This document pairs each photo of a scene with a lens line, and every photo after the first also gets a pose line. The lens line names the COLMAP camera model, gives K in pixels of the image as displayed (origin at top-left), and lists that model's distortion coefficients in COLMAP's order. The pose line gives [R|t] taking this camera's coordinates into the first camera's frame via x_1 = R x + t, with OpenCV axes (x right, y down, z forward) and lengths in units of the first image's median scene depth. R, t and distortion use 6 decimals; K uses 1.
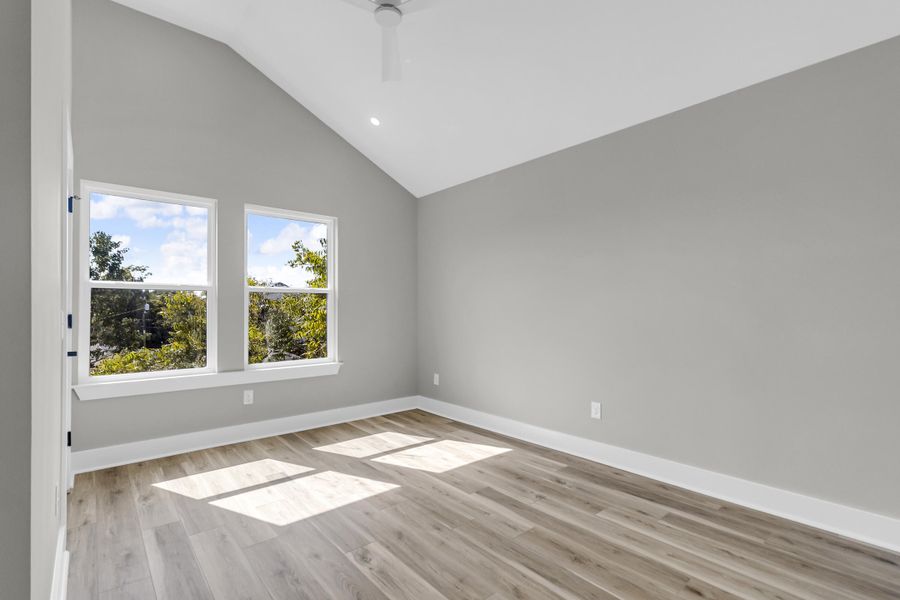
lens RADIAL K [[423.6, 0, 440.6], [0, 423.6, 305.9], [0, 0, 1]] dist [0.000085, 0.001039]
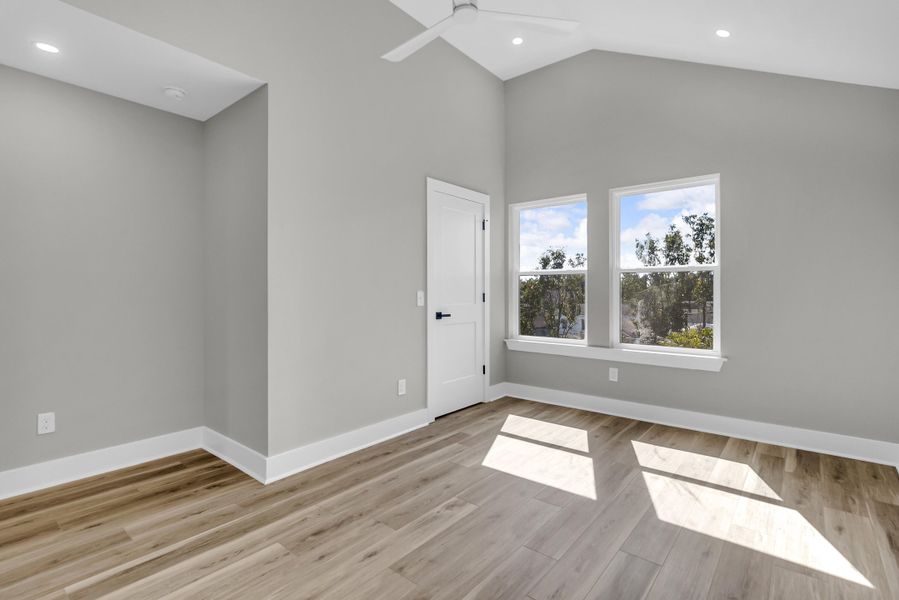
lens RADIAL K [[423.2, 0, 451.5], [0, 423.2, 295.9], [0, 0, 1]] dist [0.000085, 0.001039]
pose [[0.189910, 0.015634, -0.981677, 0.539788], [0.008669, 0.999808, 0.017600, 0.000551], [0.981763, -0.011853, 0.189738, 0.449161]]
